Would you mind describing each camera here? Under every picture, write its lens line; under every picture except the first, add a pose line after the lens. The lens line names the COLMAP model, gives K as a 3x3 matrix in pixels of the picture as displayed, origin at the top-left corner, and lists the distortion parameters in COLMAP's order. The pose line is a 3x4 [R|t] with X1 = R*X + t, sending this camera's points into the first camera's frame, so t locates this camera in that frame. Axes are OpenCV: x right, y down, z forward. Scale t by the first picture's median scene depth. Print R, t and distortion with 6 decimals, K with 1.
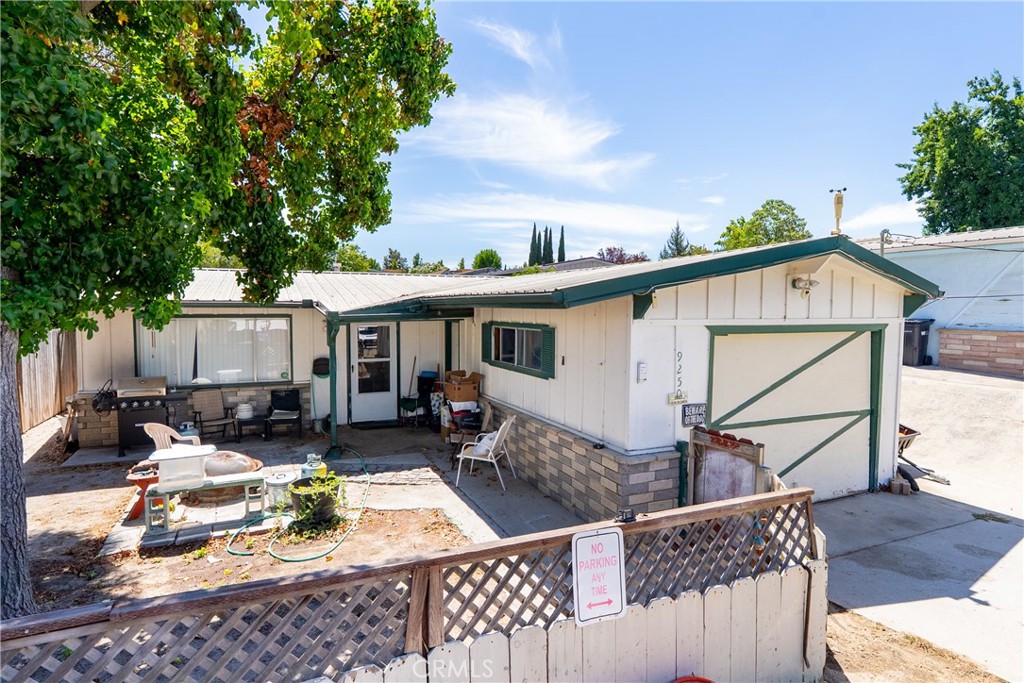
lens RADIAL K [[563.5, 0, 517.9], [0, 563.5, 342.9], [0, 0, 1]] dist [-0.001899, -0.002164]
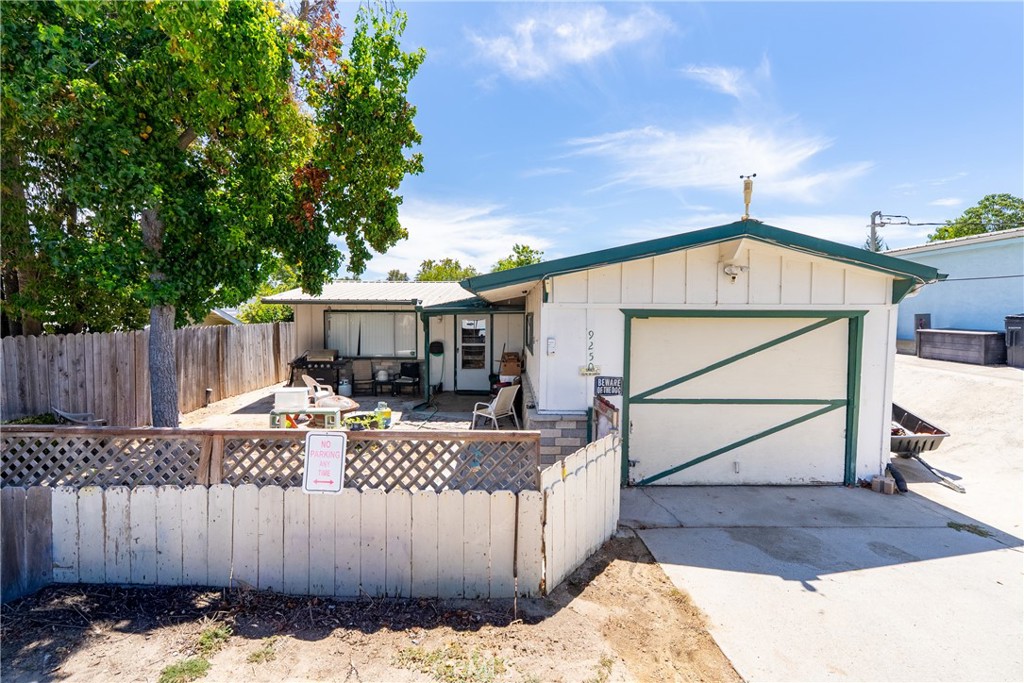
lens RADIAL K [[464.9, 0, 512.2], [0, 464.9, 336.4], [0, 0, 1]] dist [-0.004296, 0.000539]
pose [[0.911086, 0.017862, -0.411829, 0.286577], [-0.026131, 0.999554, -0.014457, 0.024313], [0.411387, 0.023933, 0.911147, 0.025670]]
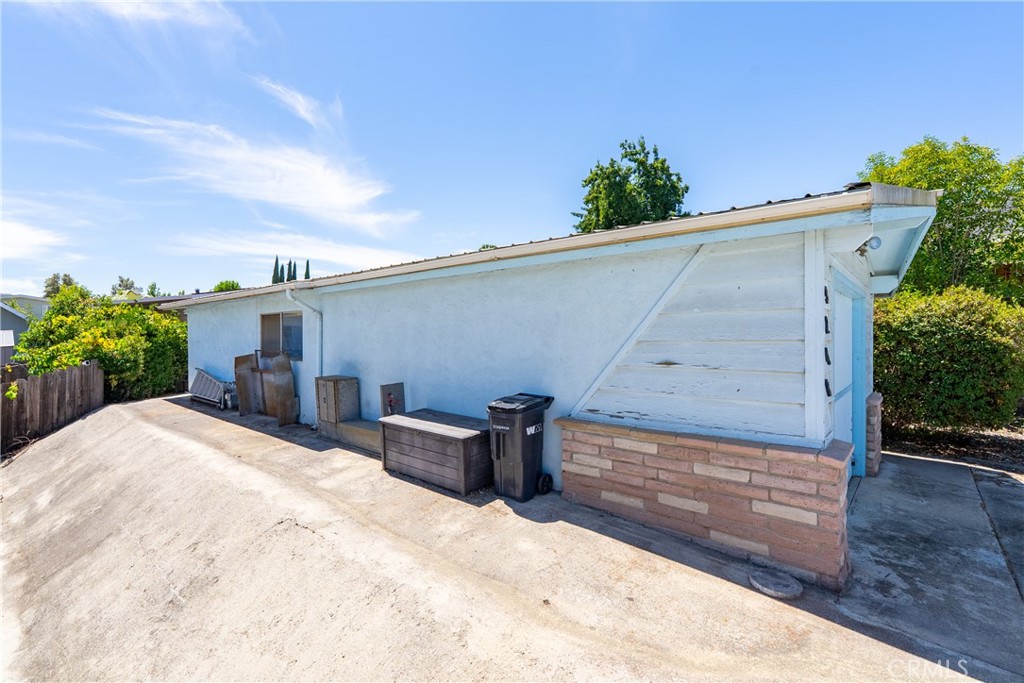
lens RADIAL K [[464.9, 0, 512.2], [0, 464.9, 336.4], [0, 0, 1]] dist [-0.004296, 0.000539]
pose [[0.913890, -0.008138, 0.405880, 0.563673], [0.033883, 0.997840, -0.056284, -0.076306], [-0.404545, 0.065190, 0.912192, 0.664195]]
